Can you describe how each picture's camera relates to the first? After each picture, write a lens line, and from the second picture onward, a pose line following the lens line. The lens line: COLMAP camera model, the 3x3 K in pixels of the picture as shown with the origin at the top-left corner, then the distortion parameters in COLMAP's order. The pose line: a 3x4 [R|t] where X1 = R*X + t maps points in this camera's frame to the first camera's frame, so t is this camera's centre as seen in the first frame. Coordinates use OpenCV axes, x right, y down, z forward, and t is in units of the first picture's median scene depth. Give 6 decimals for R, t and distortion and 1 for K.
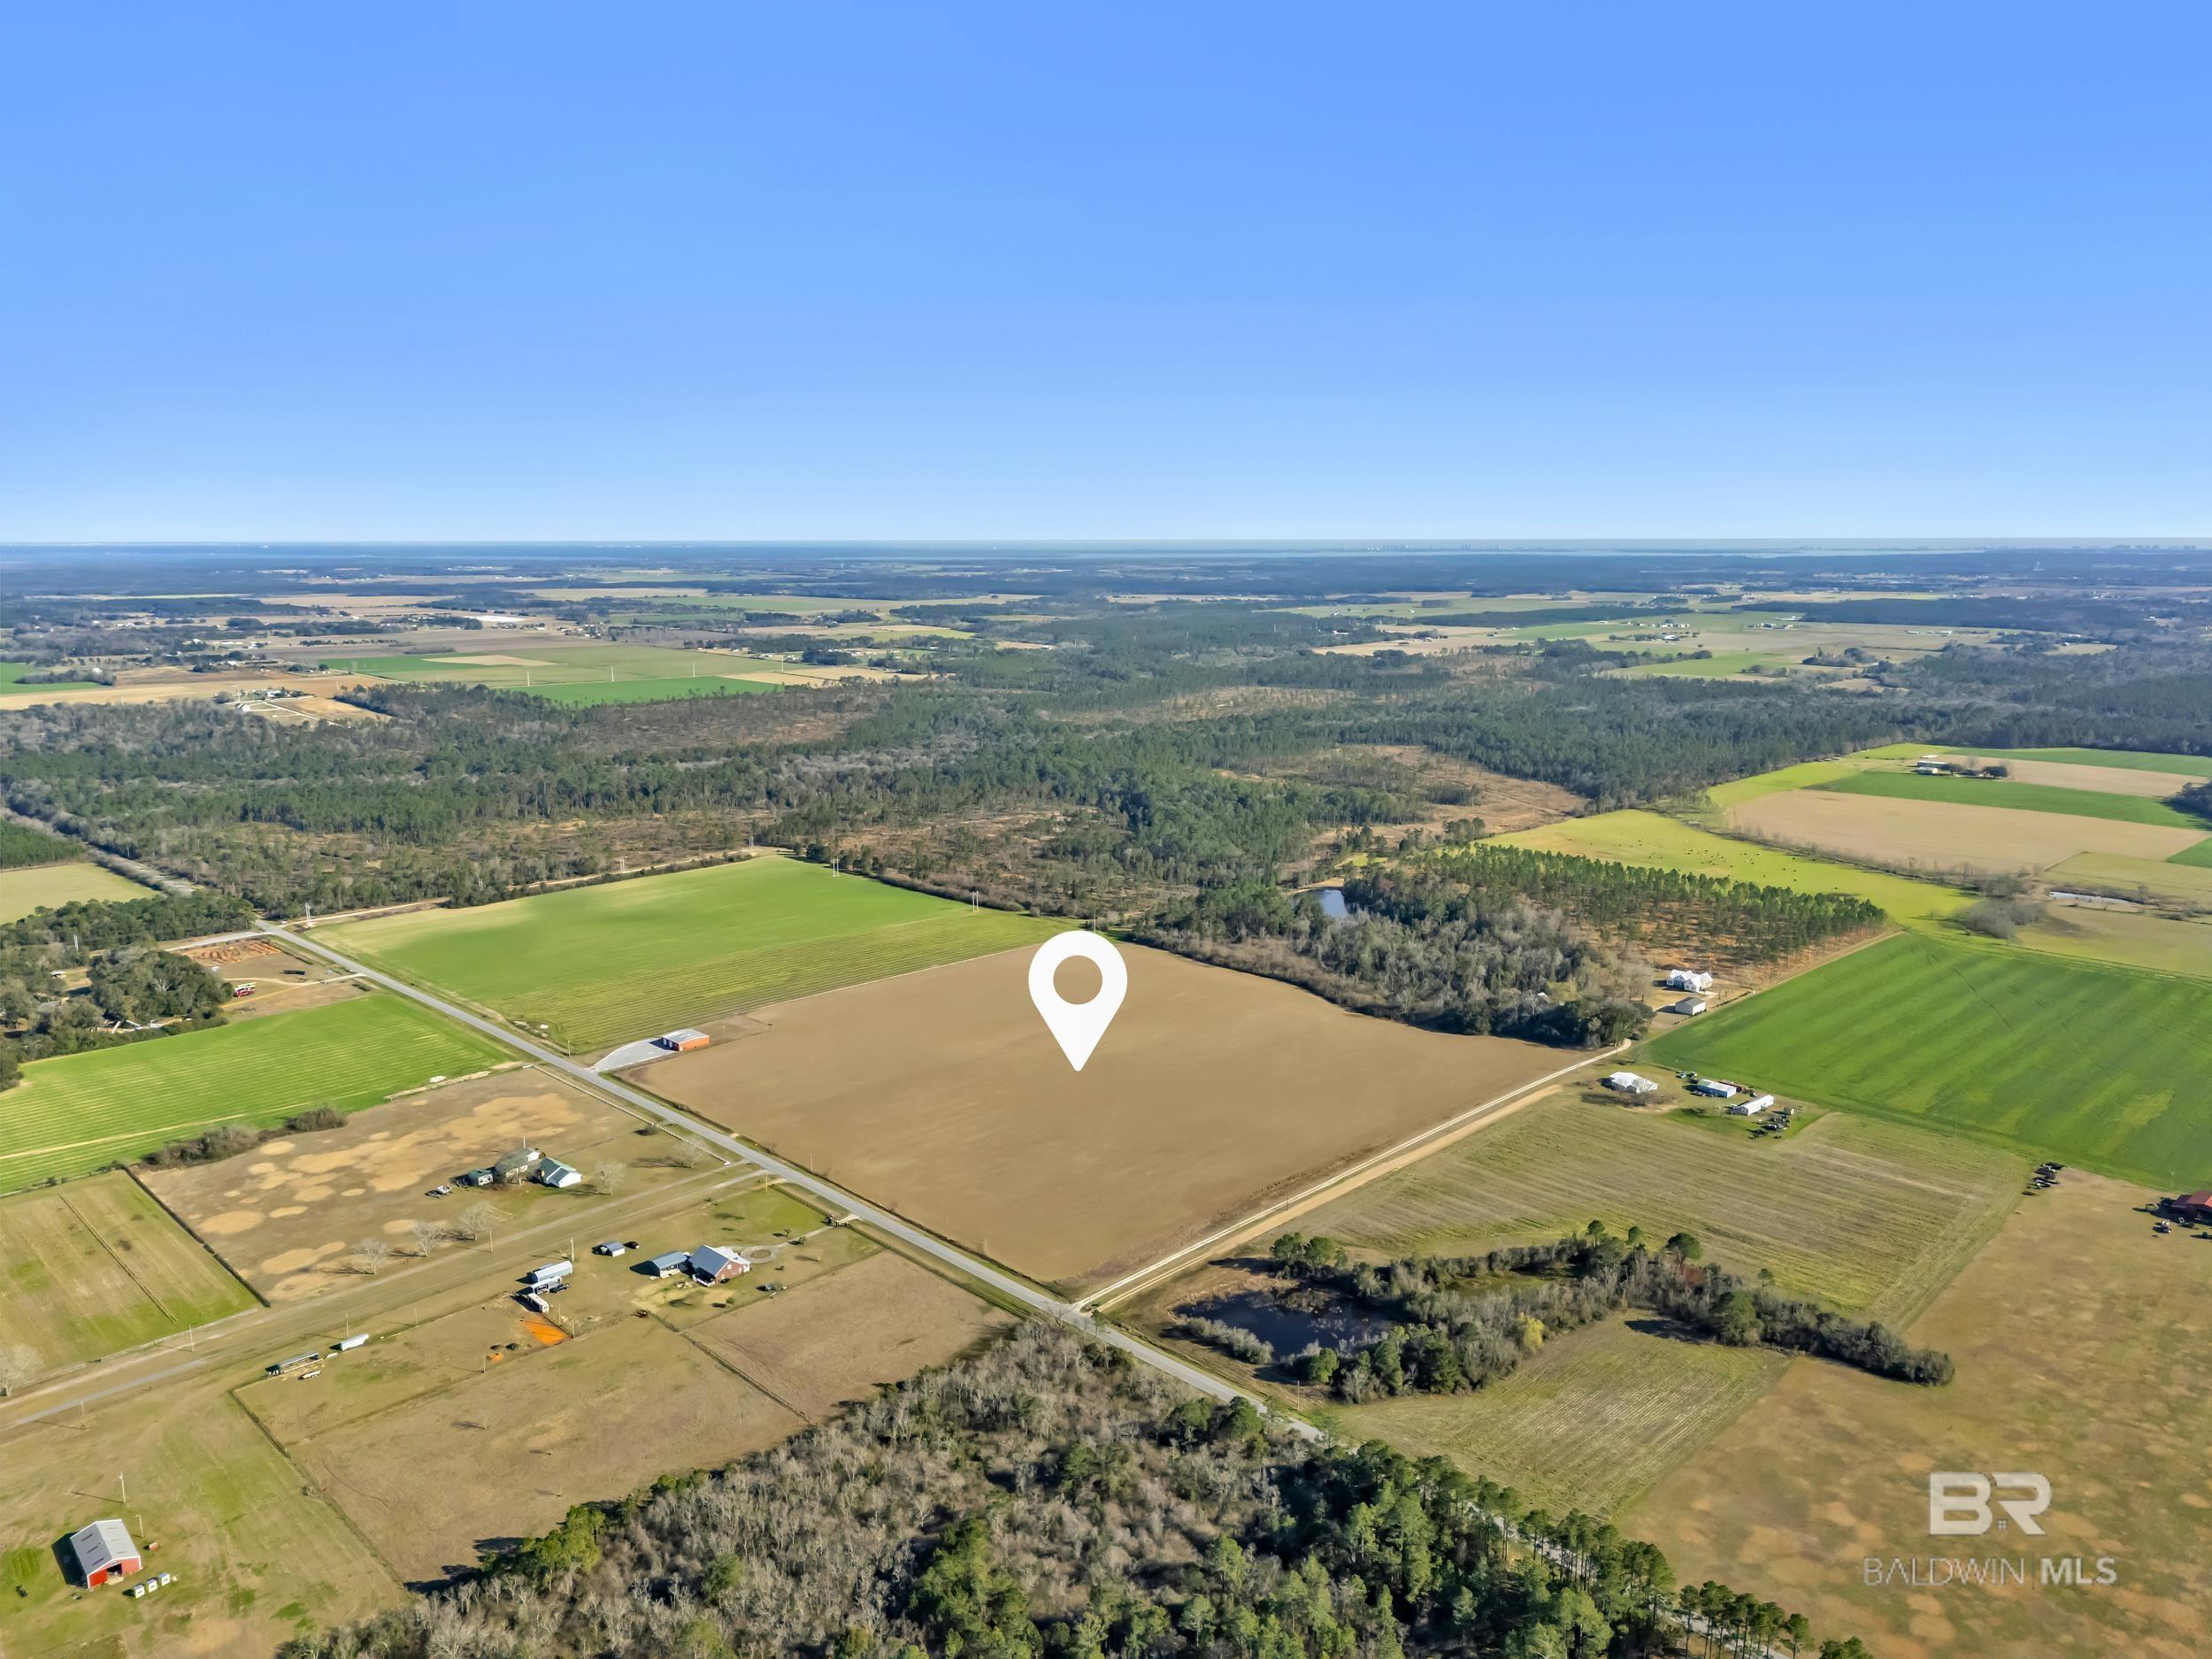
lens RADIAL K [[1617.3, 0, 1106.0], [0, 1617.3, 829.5], [0, 0, 1]] dist [0.068202, -0.054063]
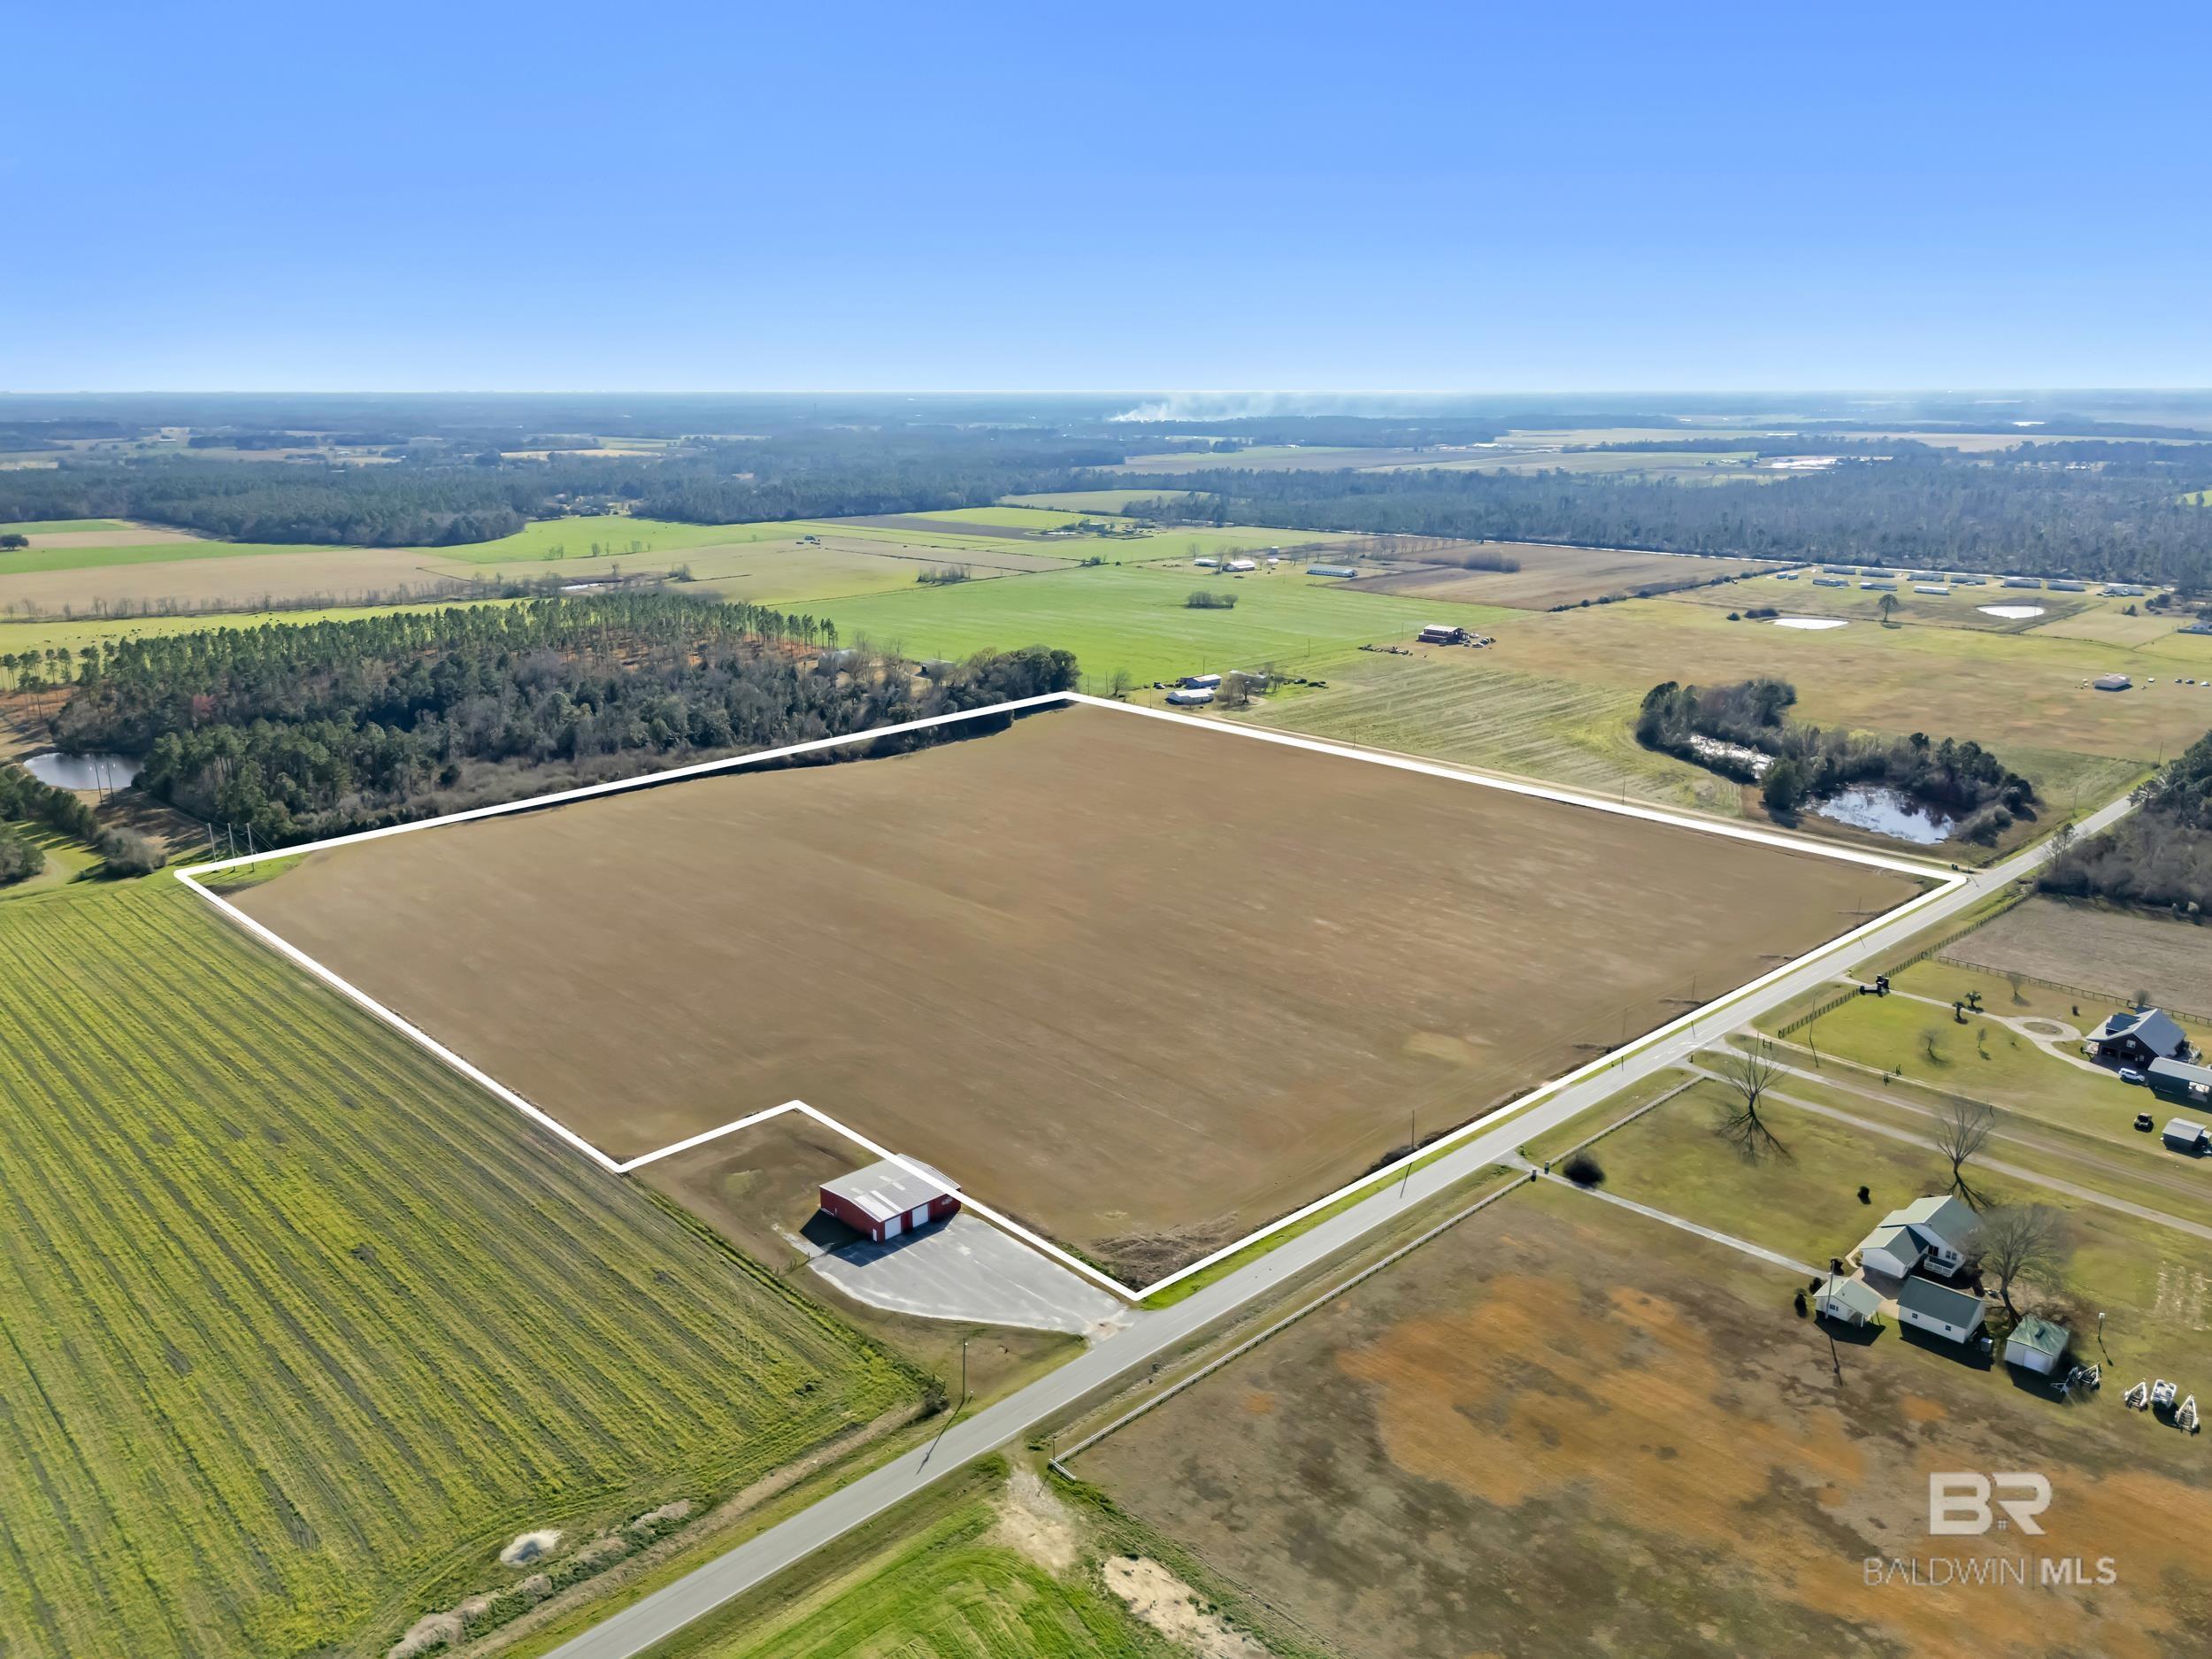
lens RADIAL K [[1649.0, 0, 1103.6], [0, 1649.0, 800.4], [0, 0, 1]] dist [0.090758, -0.103967]
pose [[0.014601, -0.244258, 0.969600, -0.542541], [0.186096, 0.953425, 0.237381, -0.019839], [-0.982423, 0.176972, 0.059376, 0.881186]]
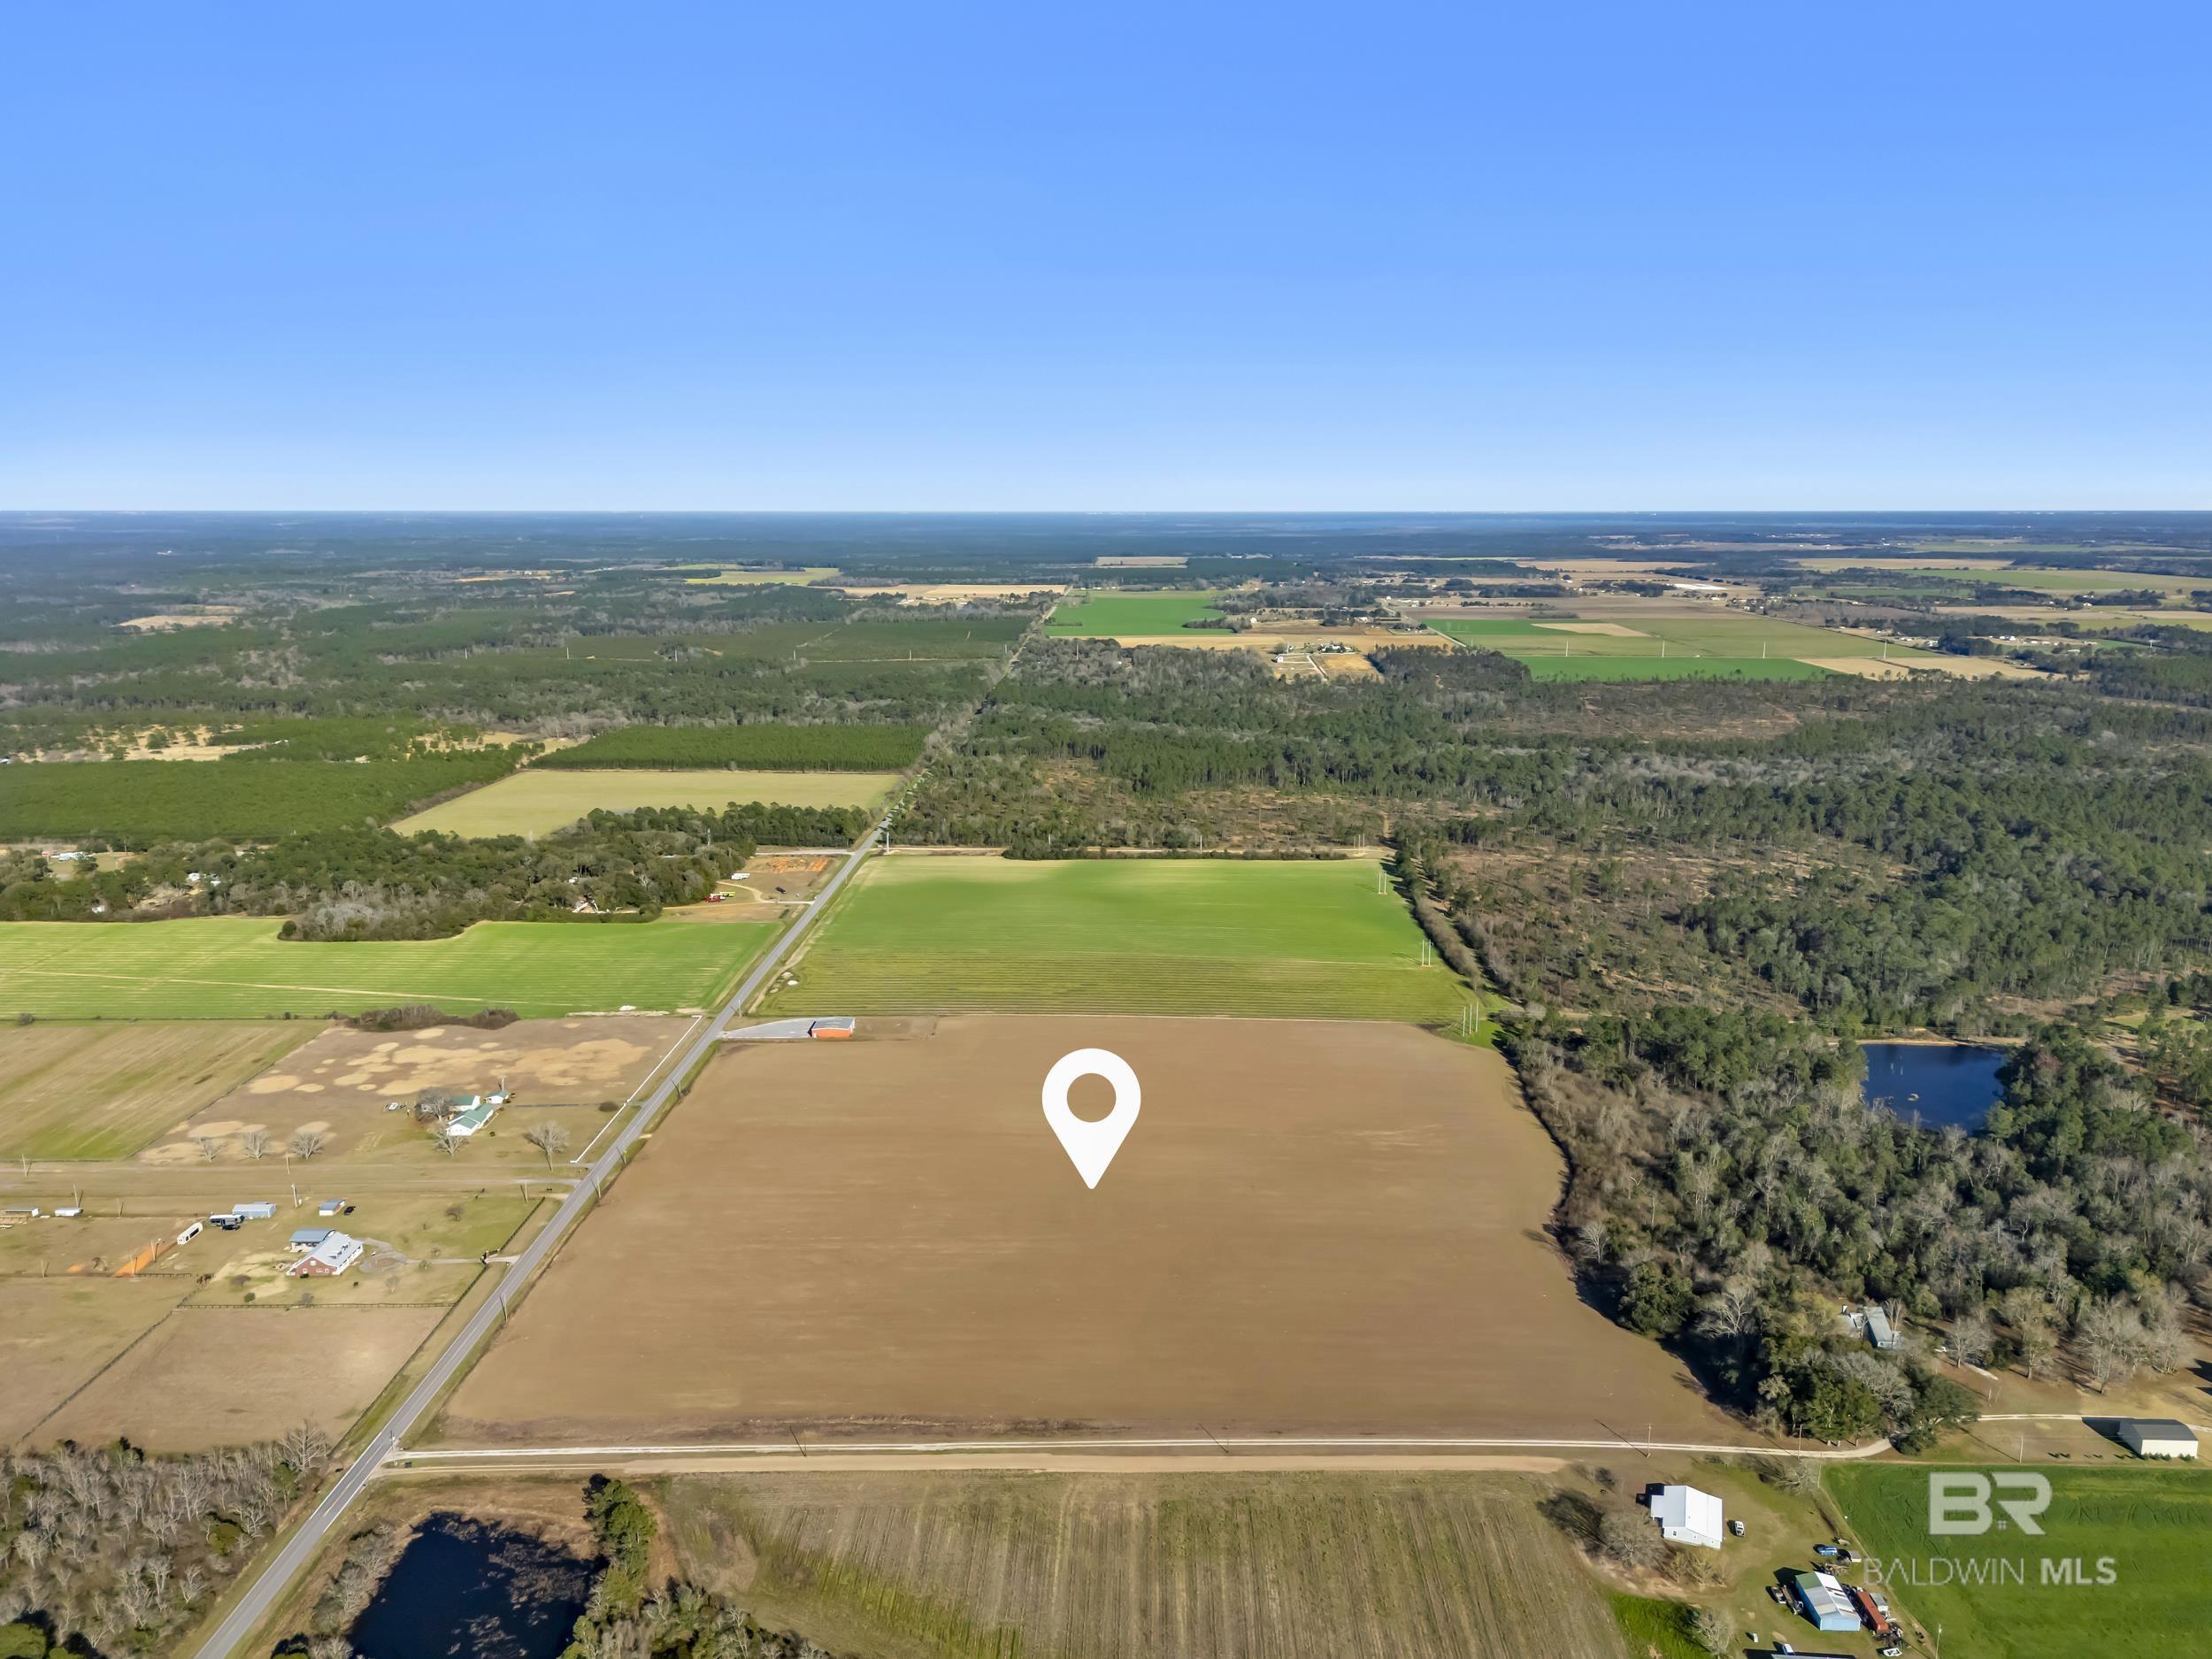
lens RADIAL K [[1637.9, 0, 1113.3], [0, 1637.9, 832.3], [0, 0, 1]] dist [0.077770, -0.068150]
pose [[0.698458, 0.144280, -0.700956, 0.470940], [-0.131371, 0.988671, 0.072599, -0.066609], [0.703489, 0.041378, 0.709500, 0.423747]]
